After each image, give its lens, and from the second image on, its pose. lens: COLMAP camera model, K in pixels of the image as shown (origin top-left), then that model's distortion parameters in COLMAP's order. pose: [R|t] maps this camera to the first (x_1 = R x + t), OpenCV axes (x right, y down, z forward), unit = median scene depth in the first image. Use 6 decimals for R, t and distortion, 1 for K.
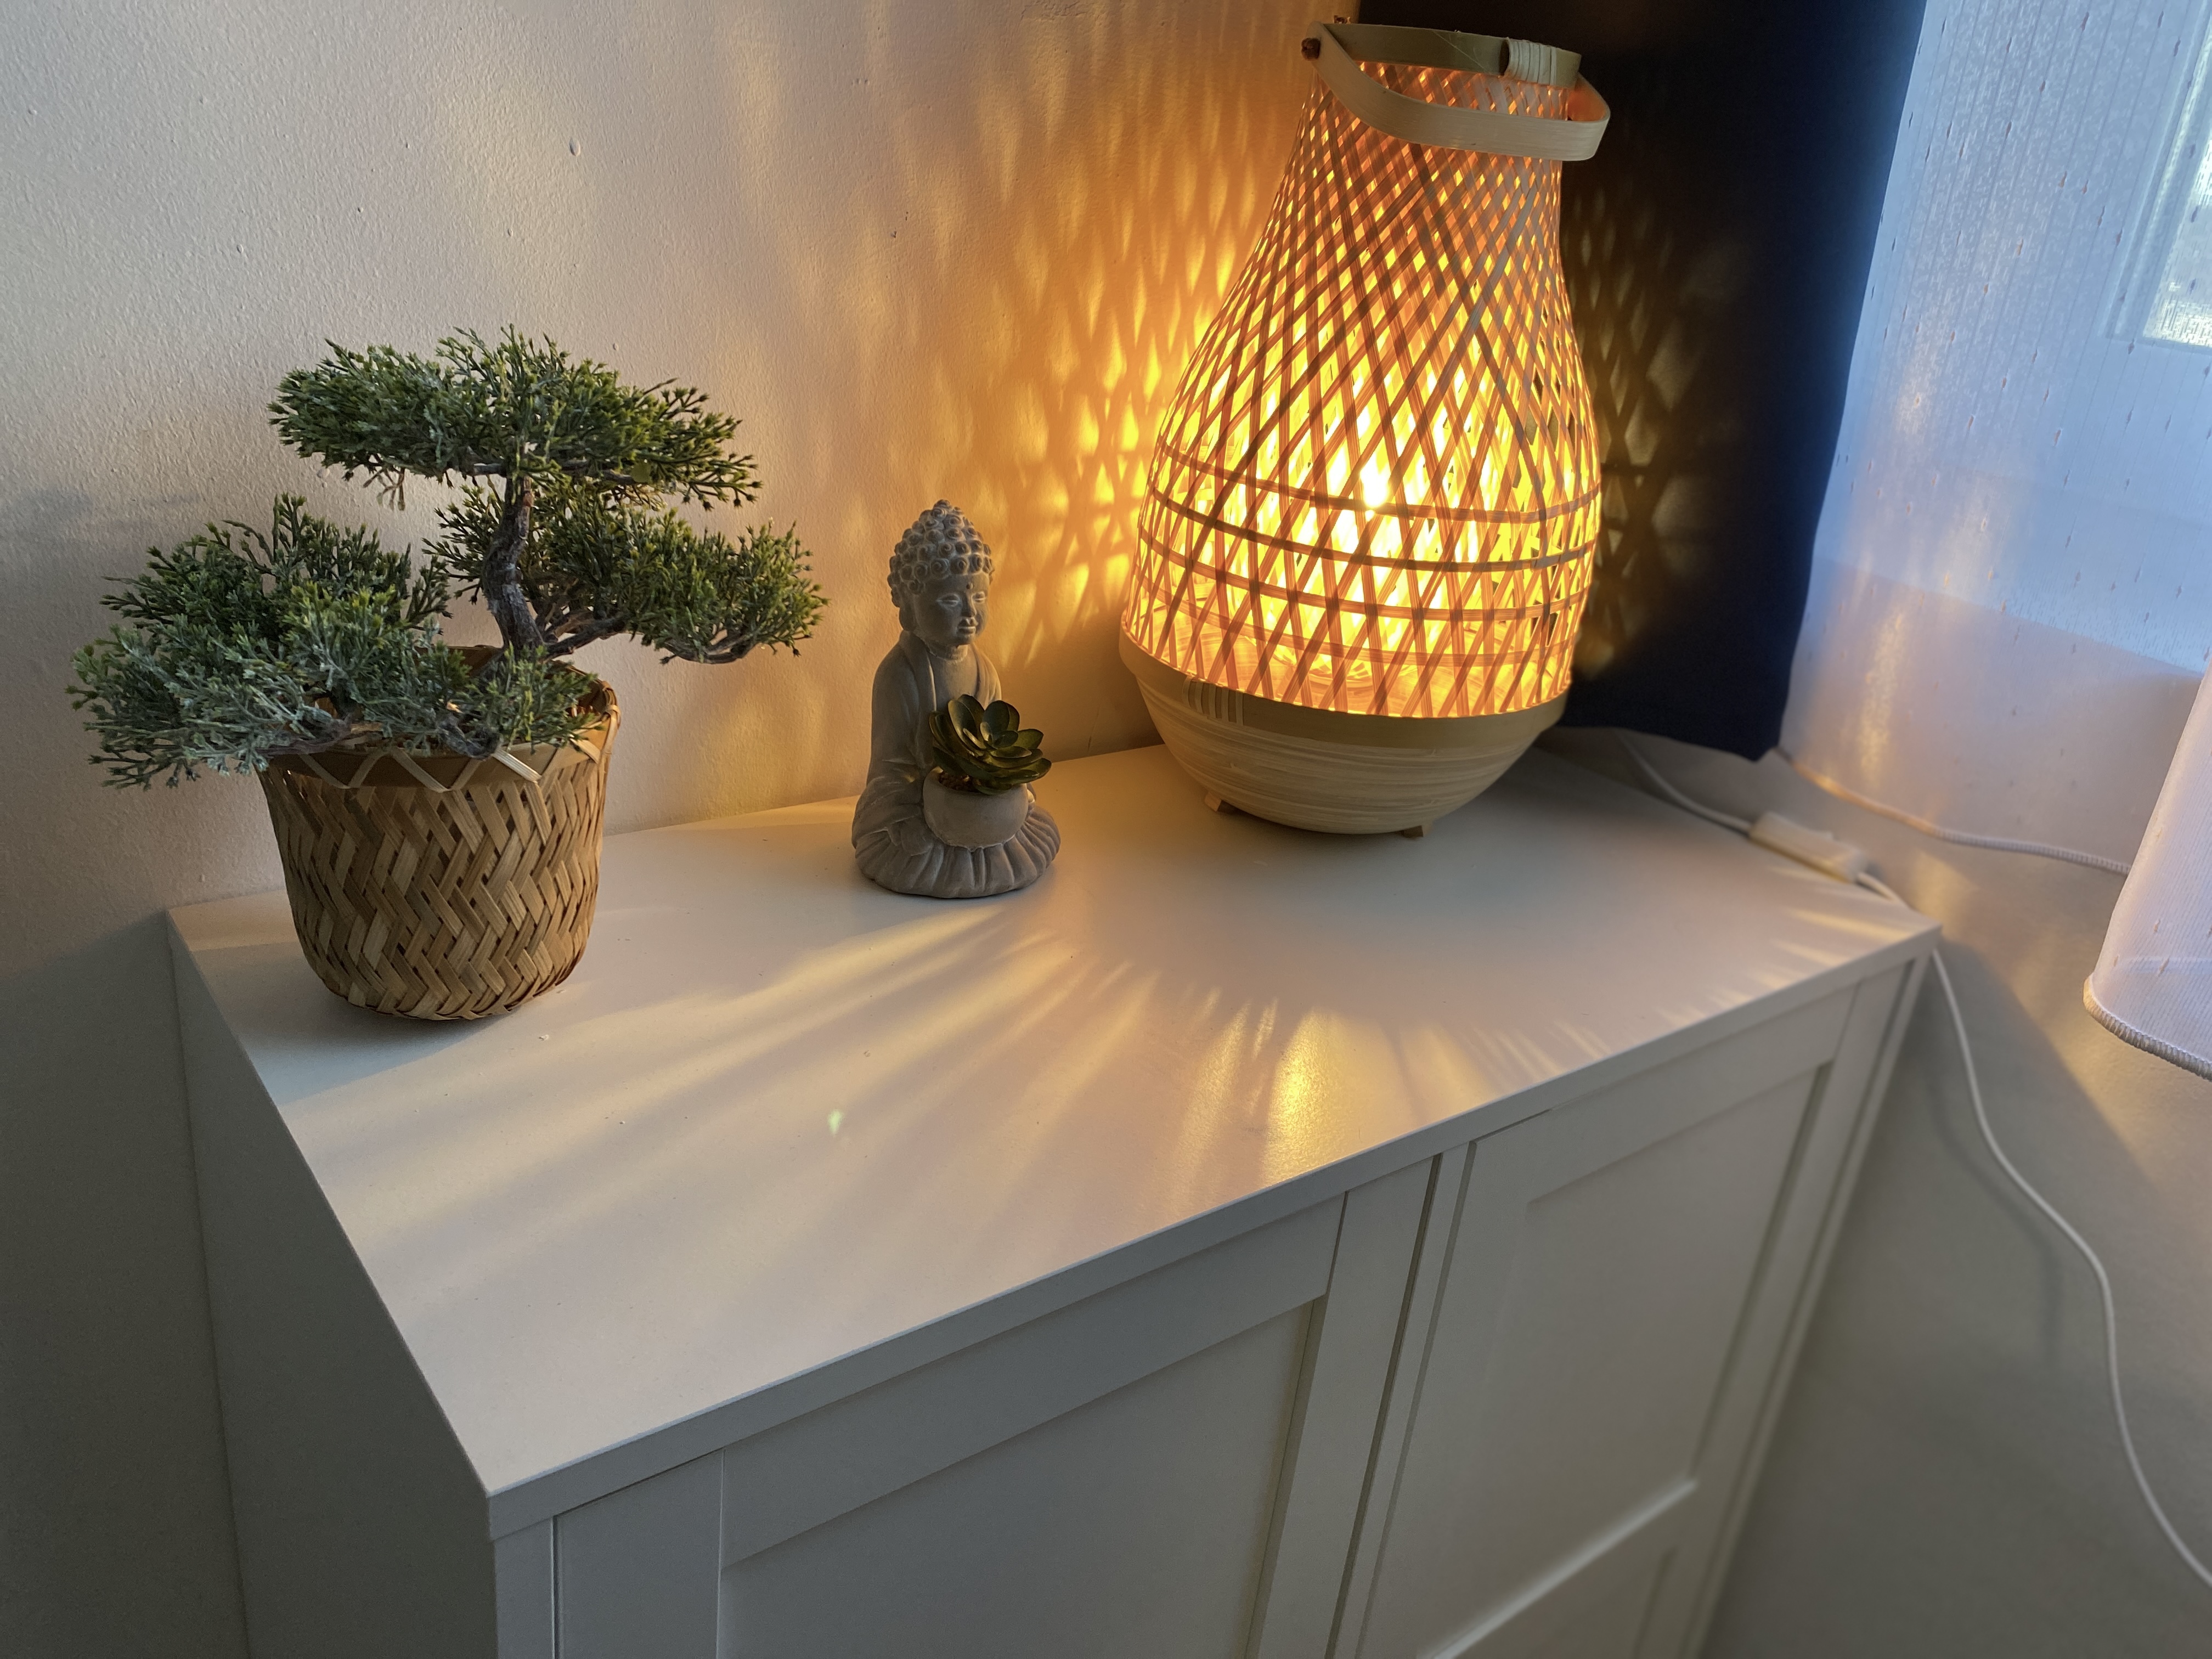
lens RADIAL K [[1661.4, 0, 1106.7], [0, 1661.4, 832.9], [0, 0, 1]] dist [-0.005389, -0.001804]
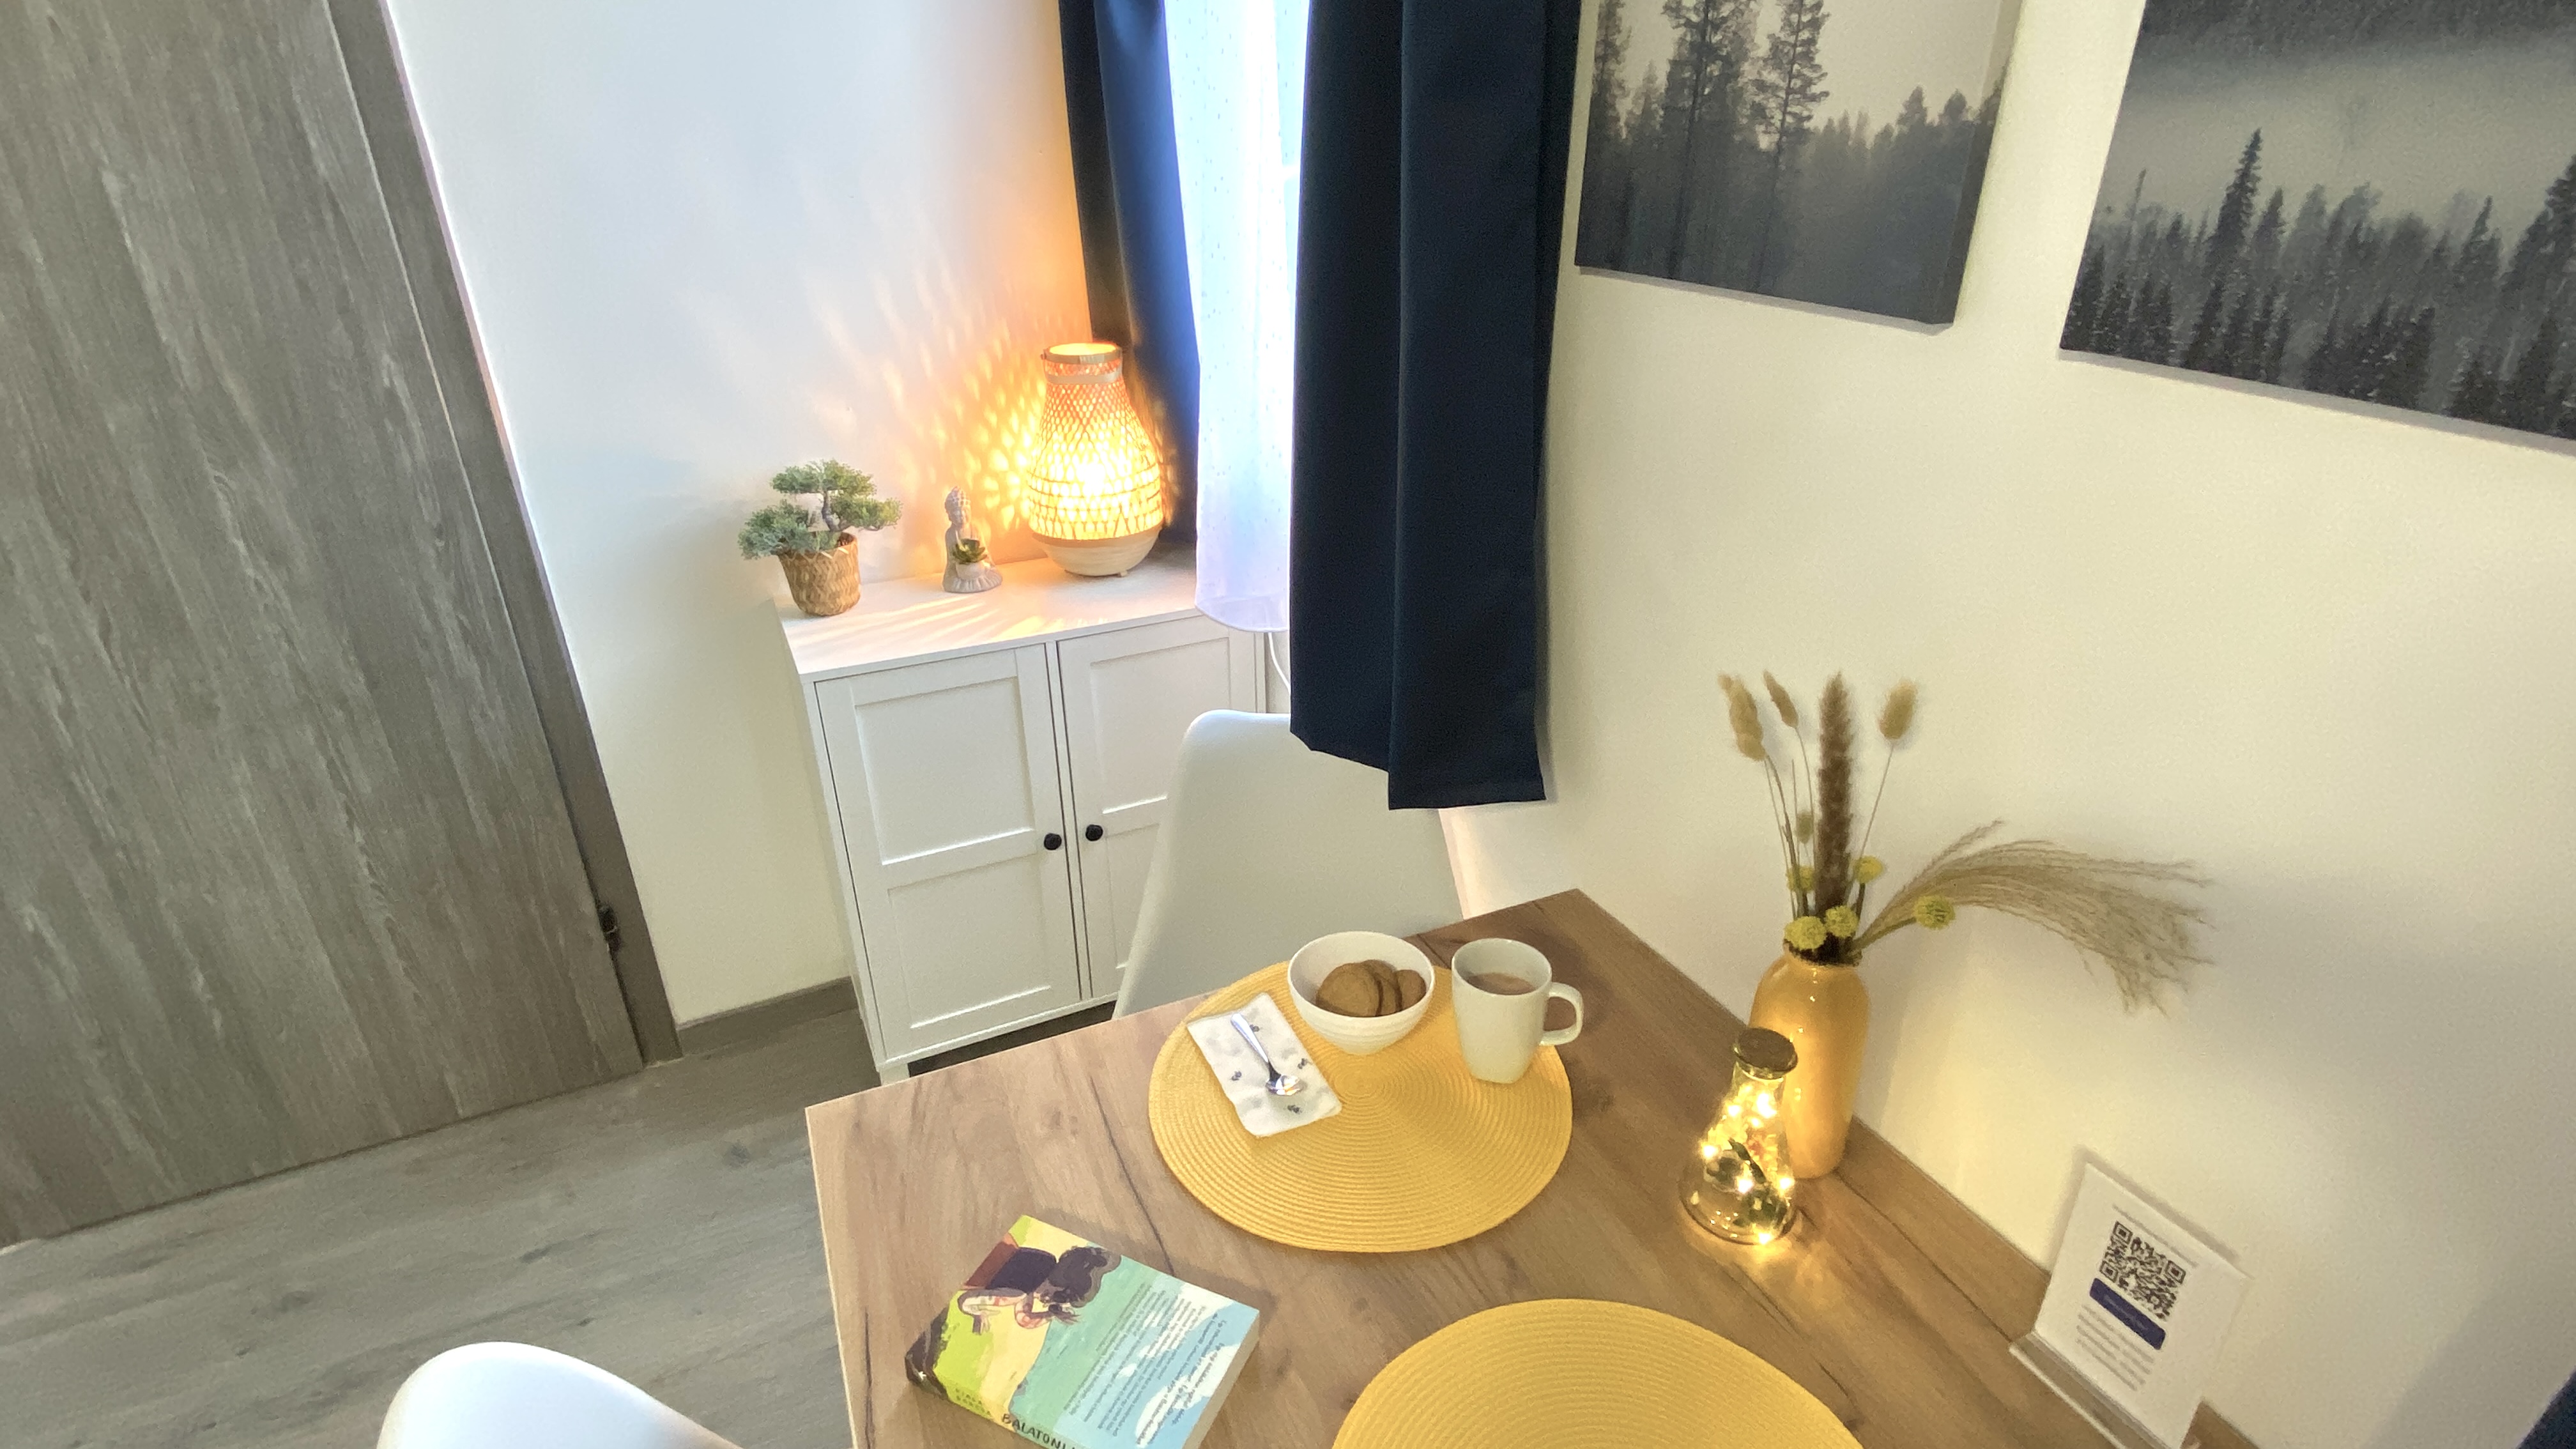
lens RADIAL K [[1255.9, 0, 1289.5], [0, 1255.9, 736.3], [0, 0, 1]] dist [-0.016735, -0.001421]
pose [[0.966833, -0.004220, -0.255374, 1.649598], [0.016367, 0.998832, 0.045461, 0.302388], [0.254884, -0.048133, 0.965773, -1.920336]]
